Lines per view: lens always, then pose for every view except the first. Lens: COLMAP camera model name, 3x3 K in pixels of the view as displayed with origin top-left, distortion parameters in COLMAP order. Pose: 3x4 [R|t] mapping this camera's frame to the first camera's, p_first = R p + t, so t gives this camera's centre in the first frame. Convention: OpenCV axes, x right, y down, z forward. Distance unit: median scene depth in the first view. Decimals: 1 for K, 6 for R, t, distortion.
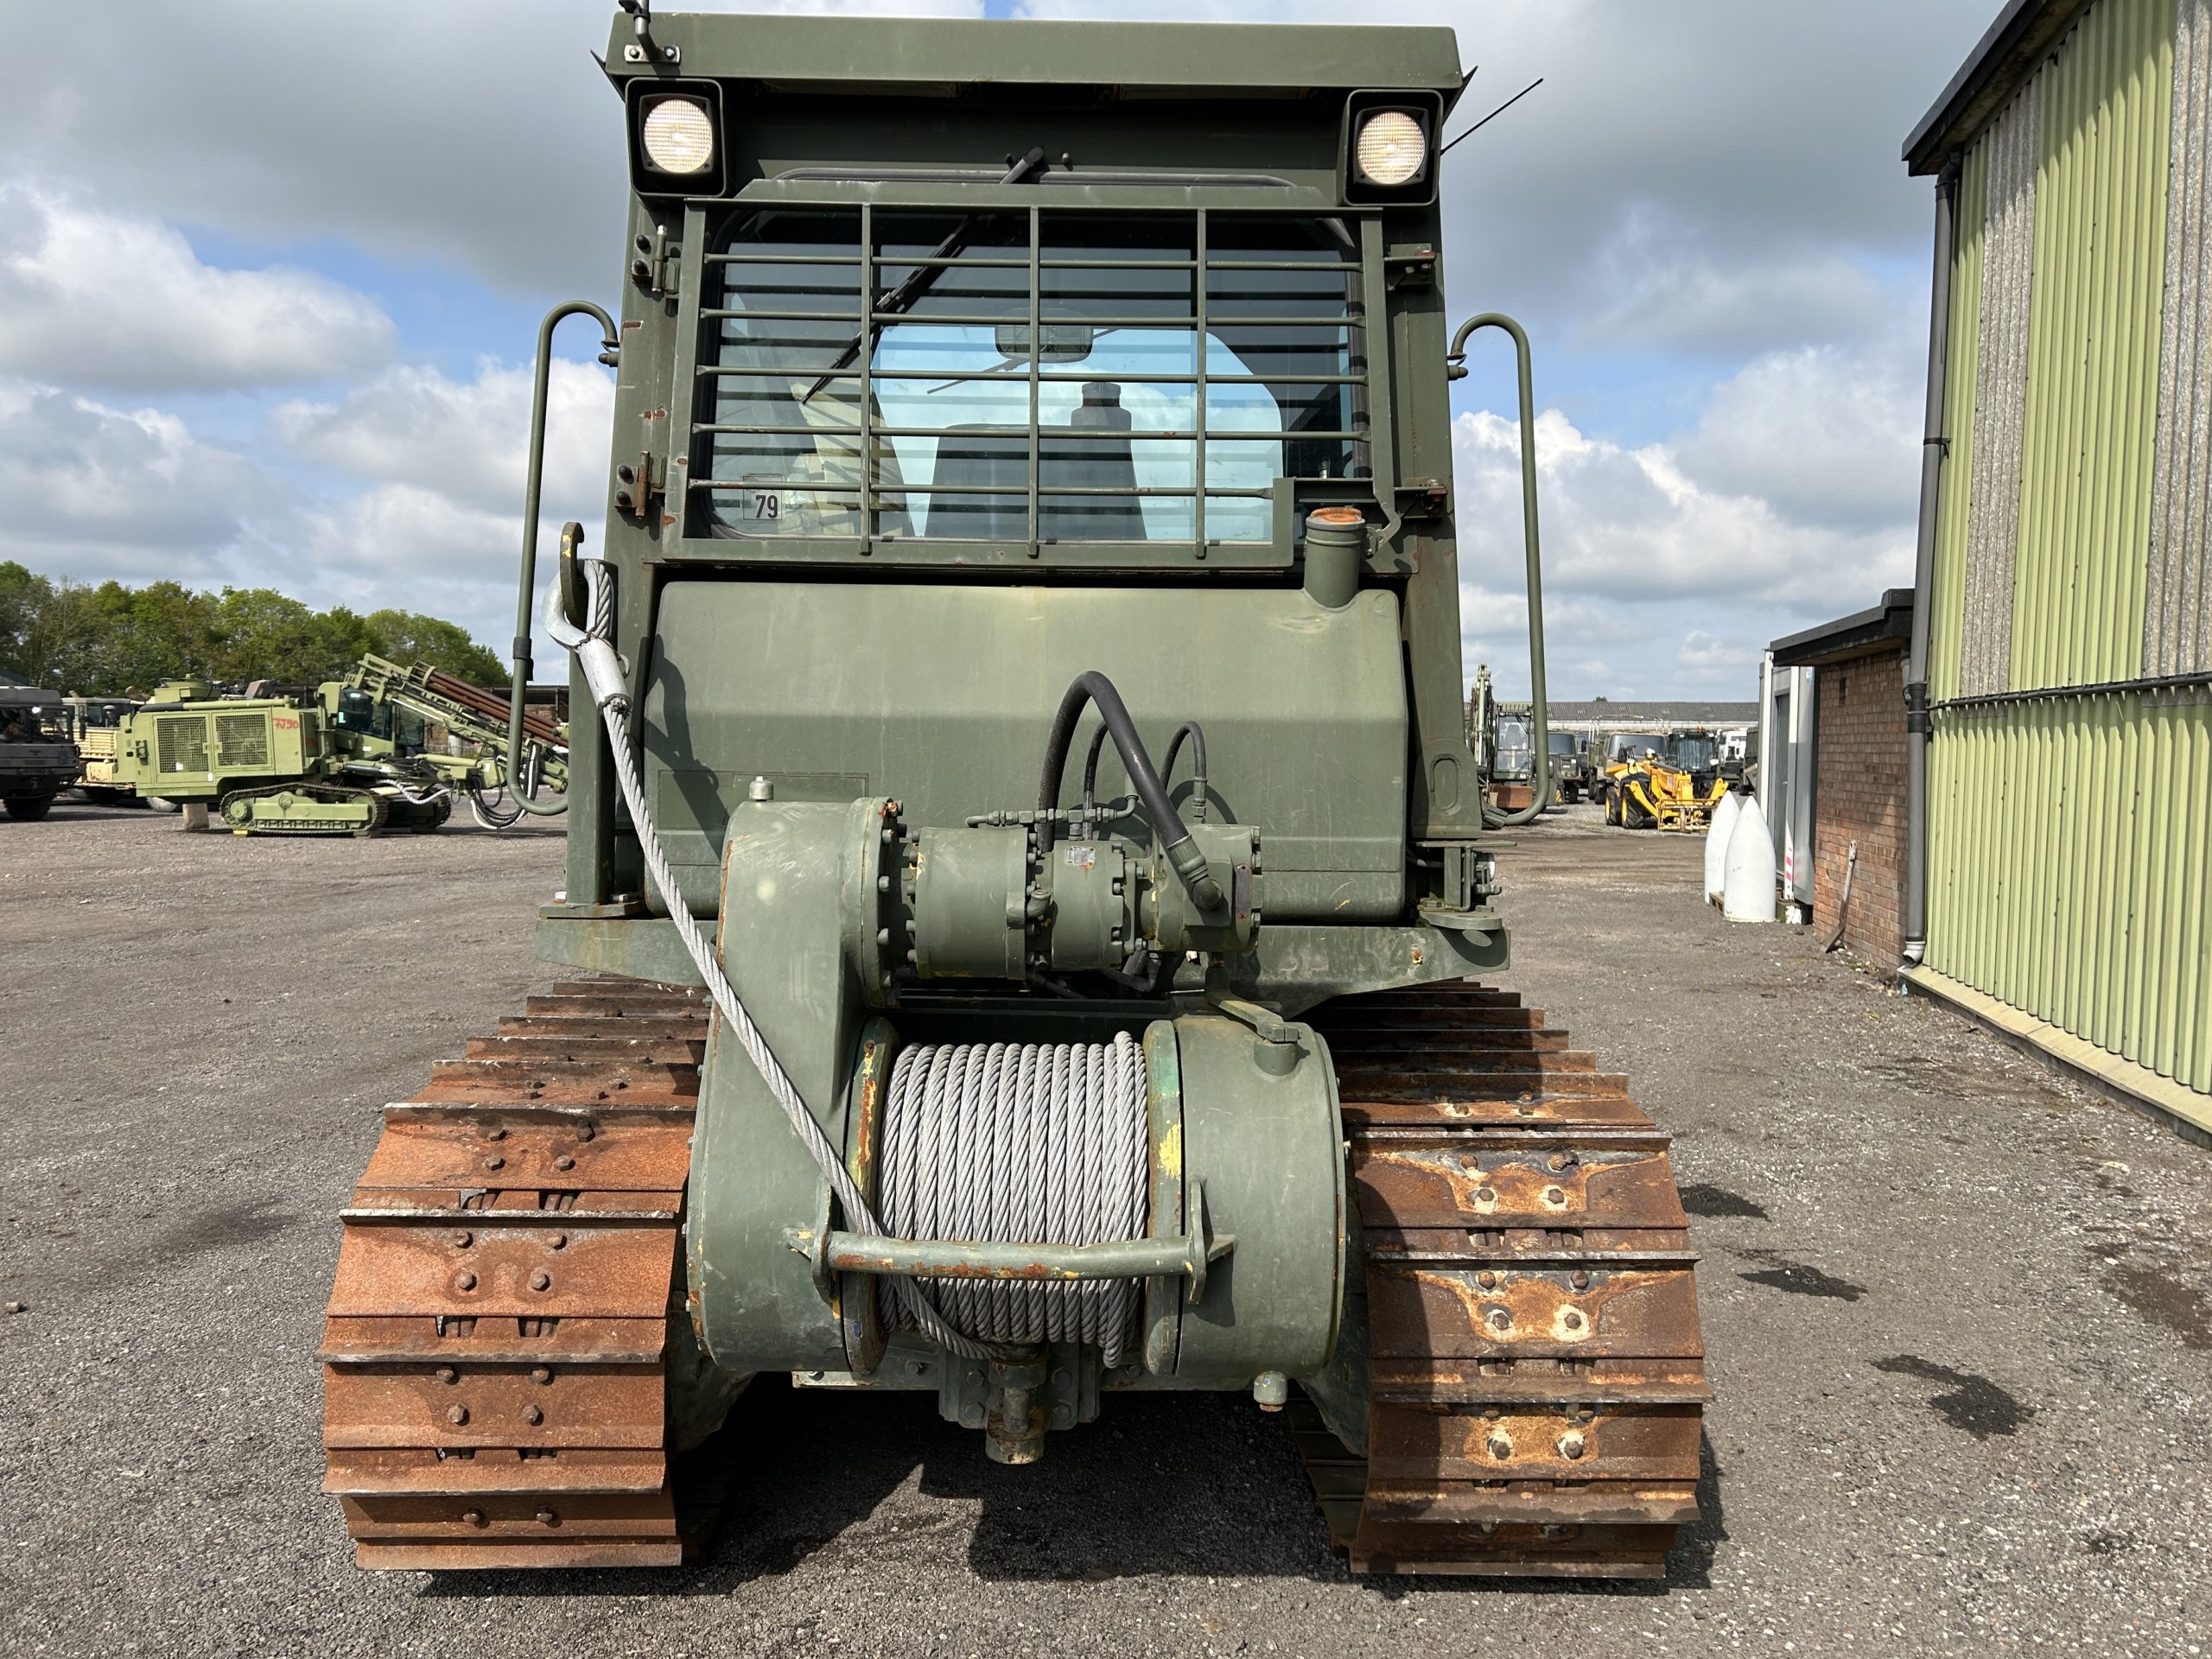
lens RADIAL K [[1672.0, 0, 1086.6], [0, 1672.0, 845.8], [0, 0, 1]] dist [0.060603, -0.065098]
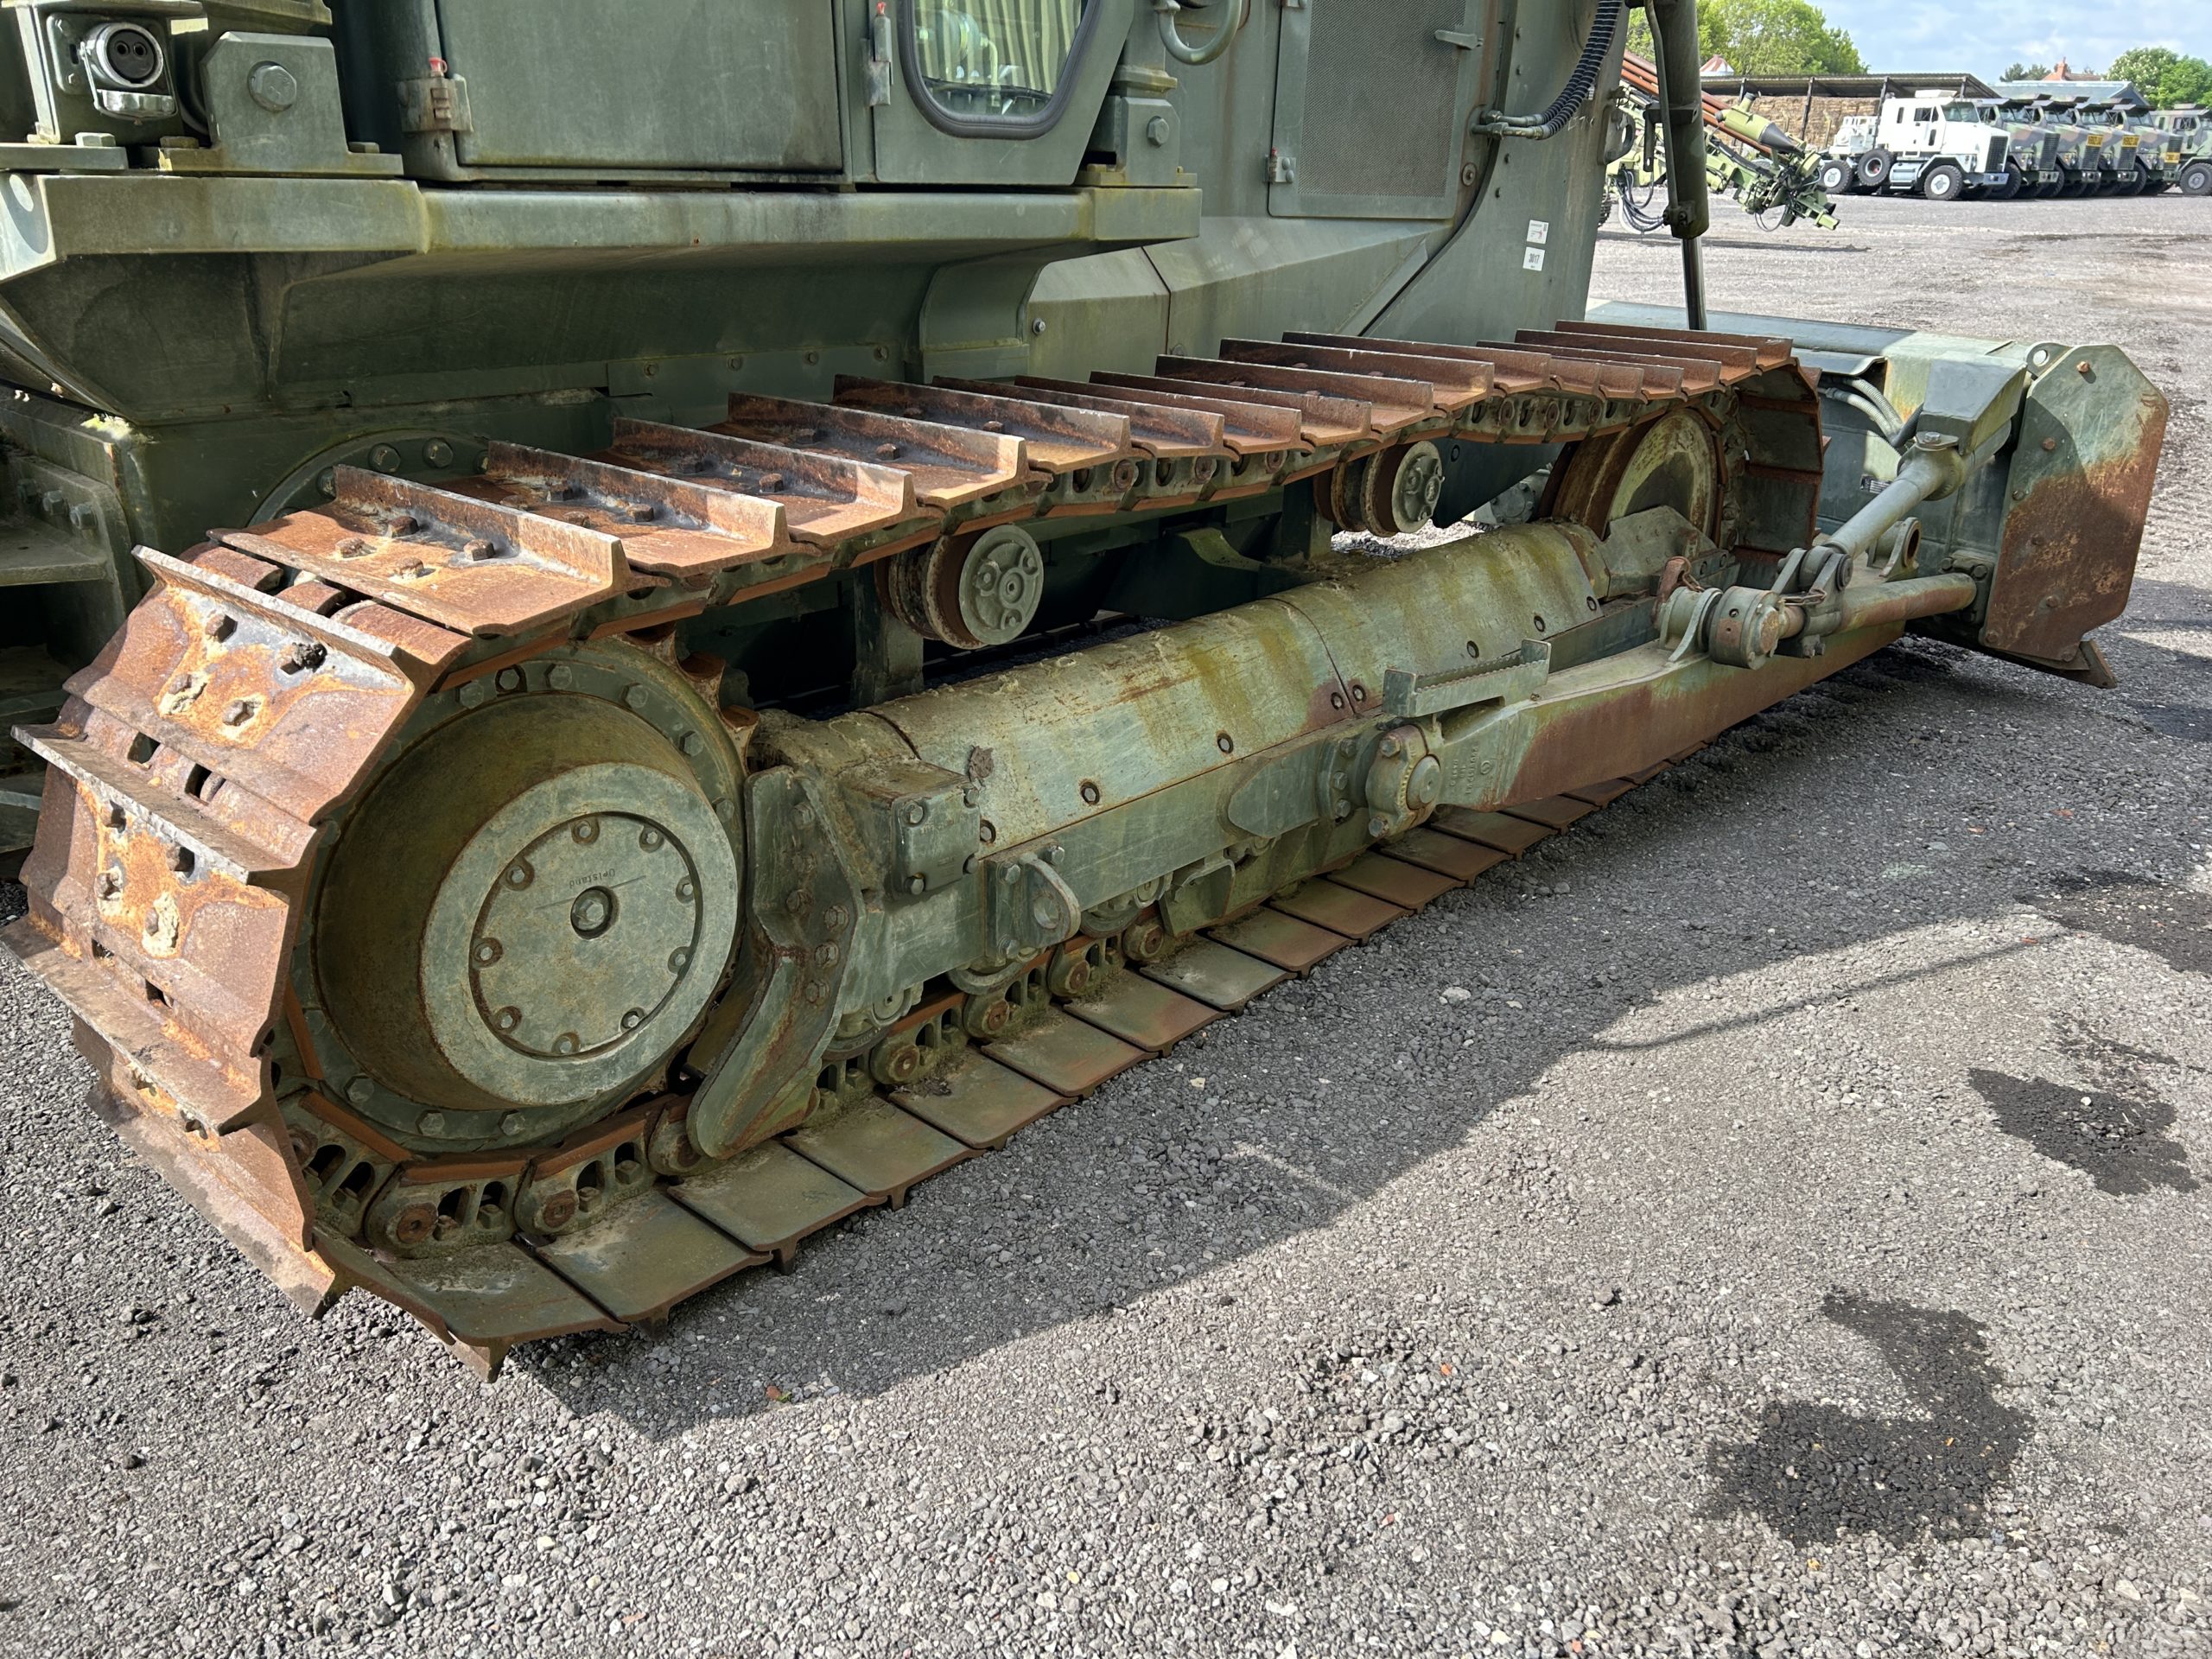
lens RADIAL K [[1672.0, 0, 1099.4], [0, 1672.0, 833.5], [0, 0, 1]] dist [0.060603, -0.065098]
pose [[0.737983, 0.268463, -0.619119, 0.080916], [-0.059326, 0.939718, 0.336766, 0.004096], [0.672207, -0.211797, 0.709422, 0.076131]]
